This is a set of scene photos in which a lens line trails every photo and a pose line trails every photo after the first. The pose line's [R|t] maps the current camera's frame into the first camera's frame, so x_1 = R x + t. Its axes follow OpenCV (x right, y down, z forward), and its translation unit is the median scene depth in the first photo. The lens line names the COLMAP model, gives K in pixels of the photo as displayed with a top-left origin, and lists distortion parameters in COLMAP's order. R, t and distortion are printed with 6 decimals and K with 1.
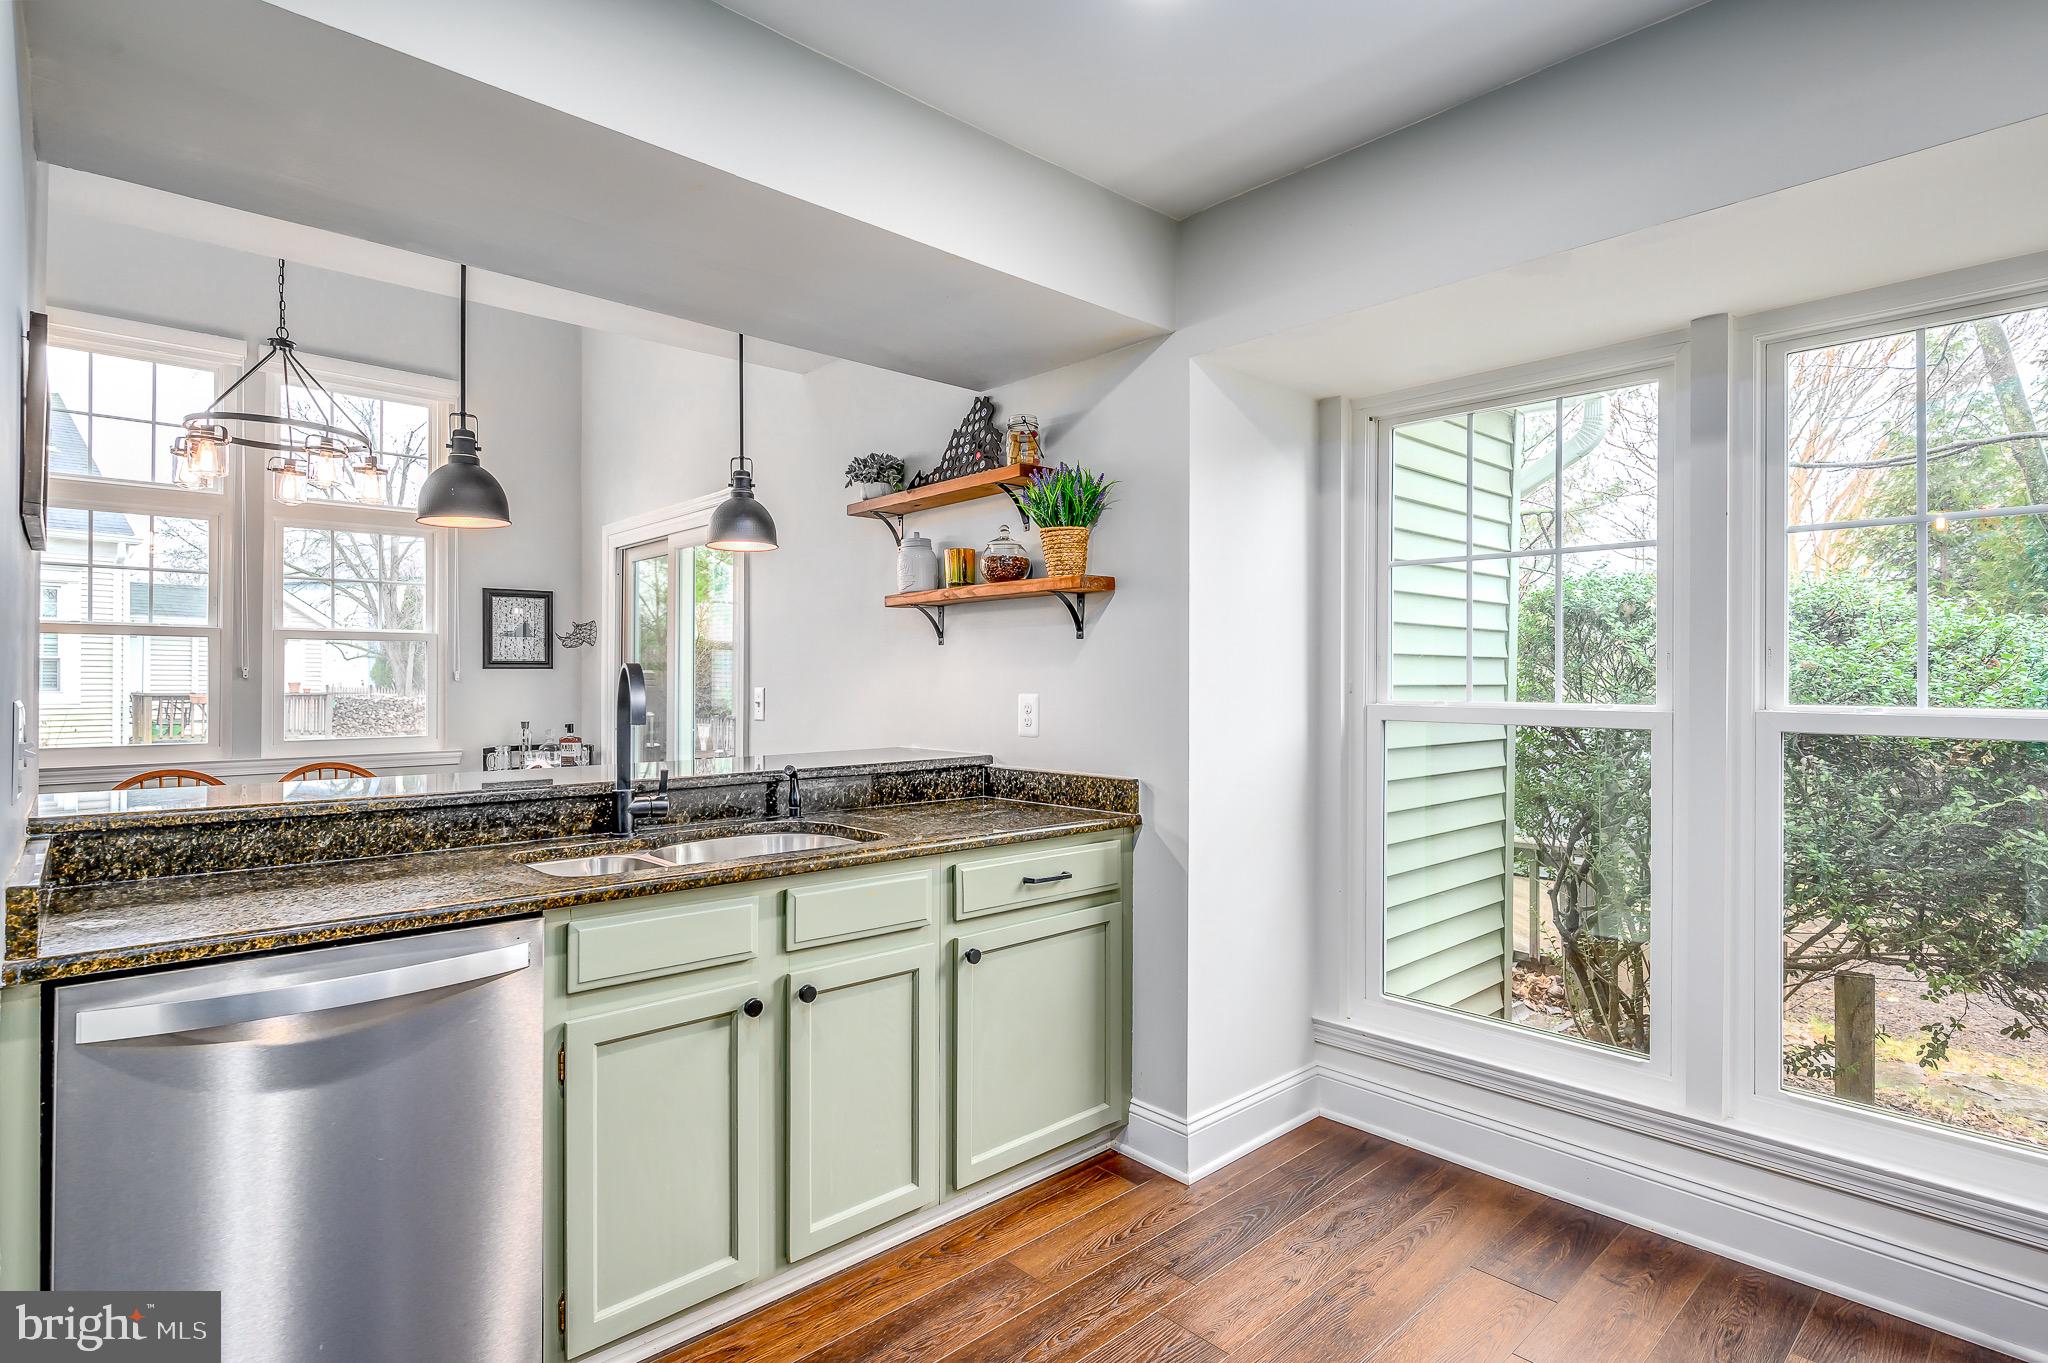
lens RADIAL K [[1053.7, 0, 1027.6], [0, 1053.7, 676.6], [0, 0, 1]] dist [-0.002112, 0.000797]
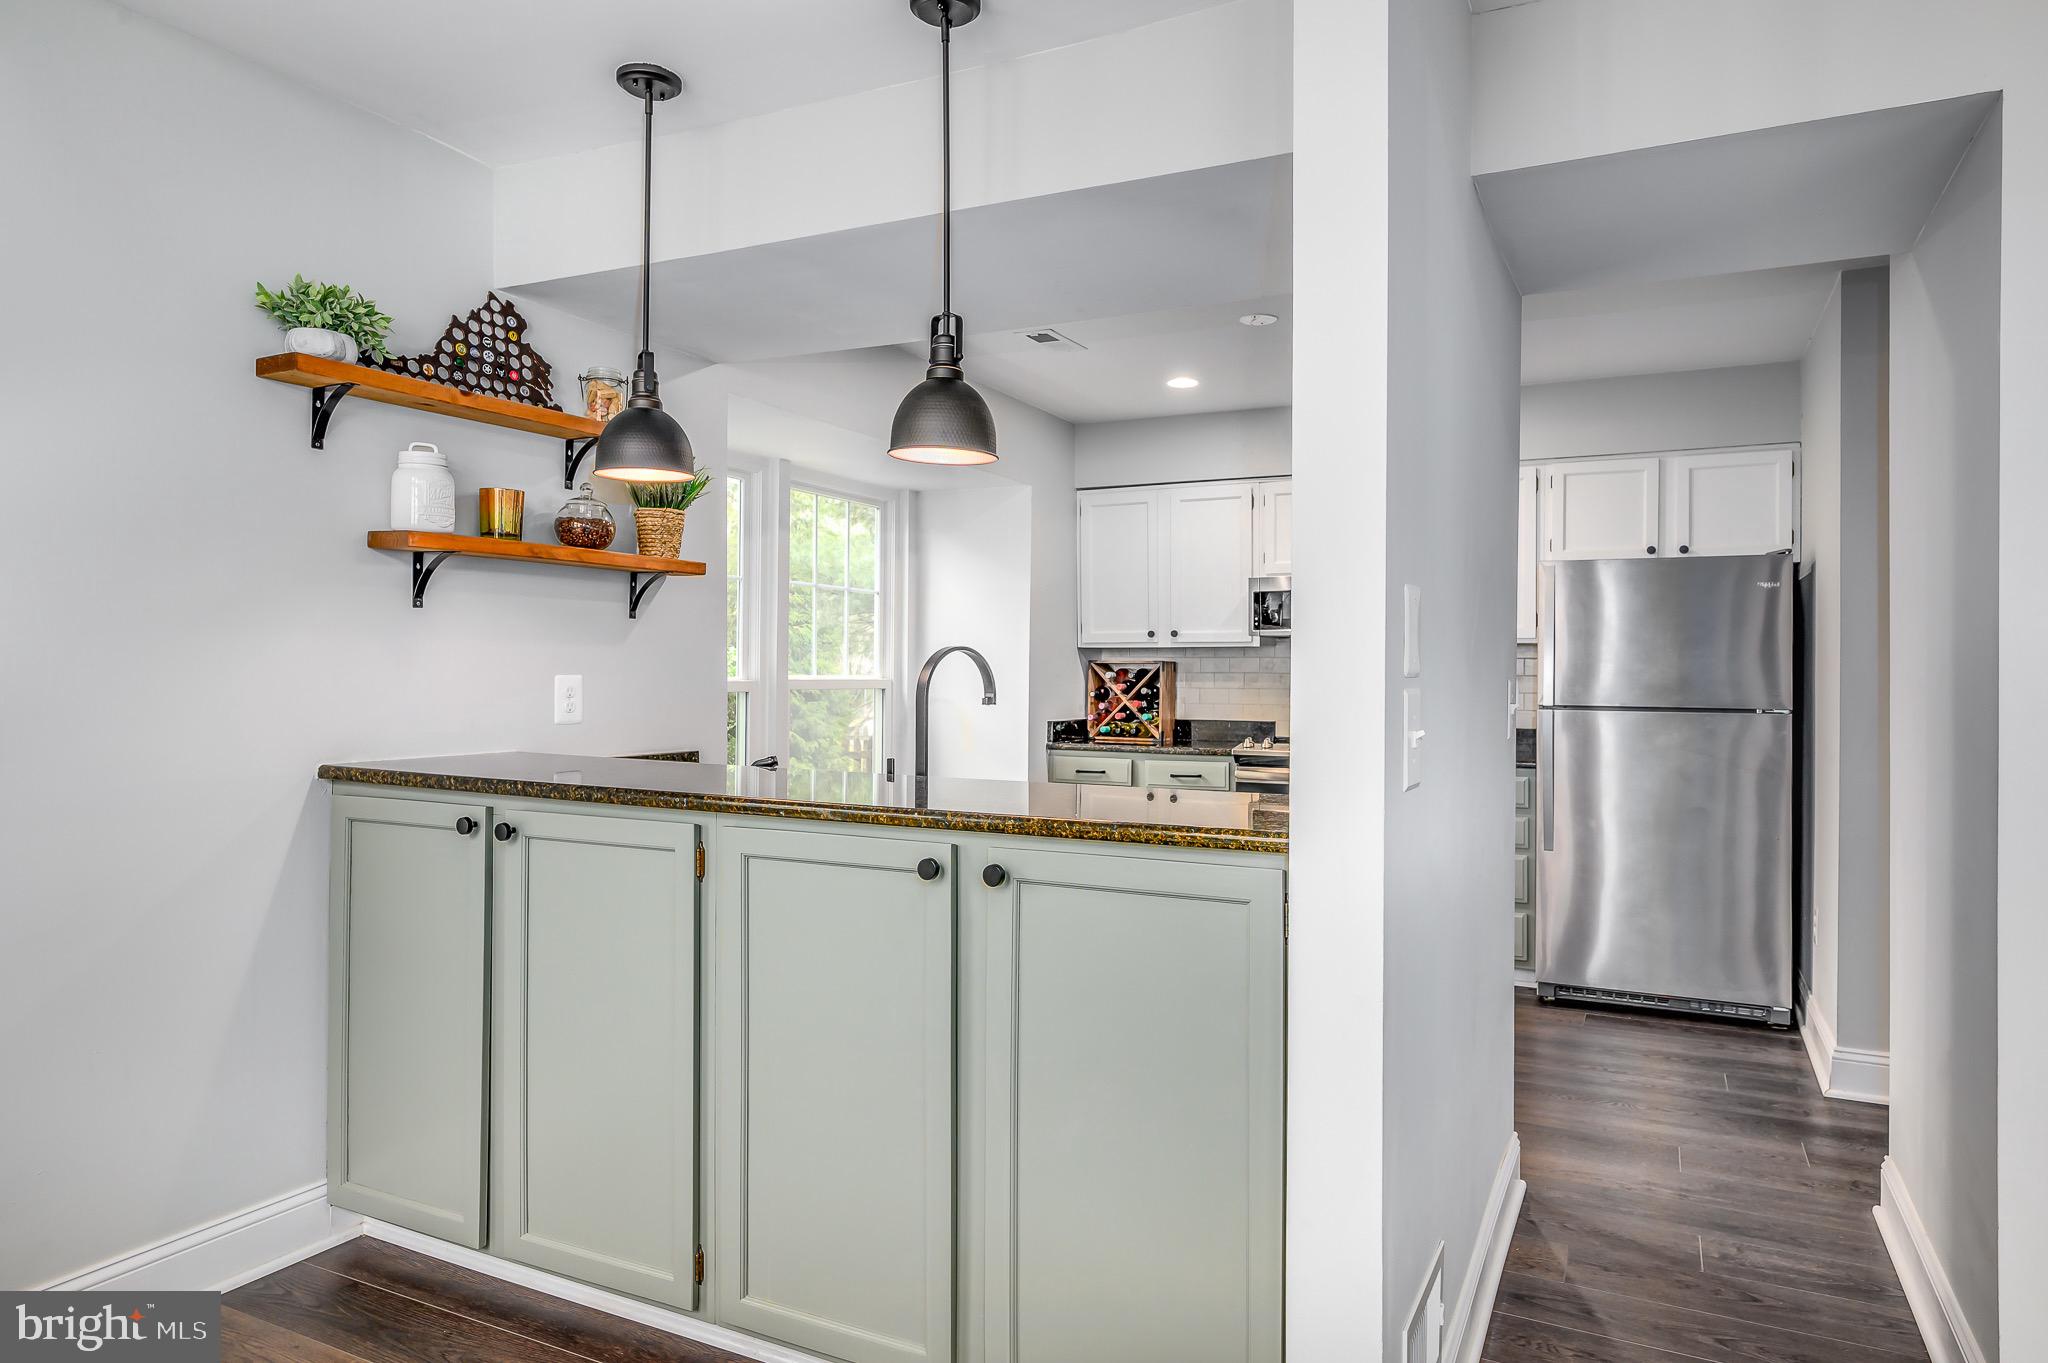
lens RADIAL K [[1267.1, 0, 1026.0], [0, 1267.1, 663.7], [0, 0, 1]] dist [0.002770, 0.000261]
pose [[-0.342828, 0.000282, 0.939398, -1.060055], [-0.006037, 0.999979, -0.002504, 0.006587], [-0.939379, -0.006530, -0.342819, 0.952688]]
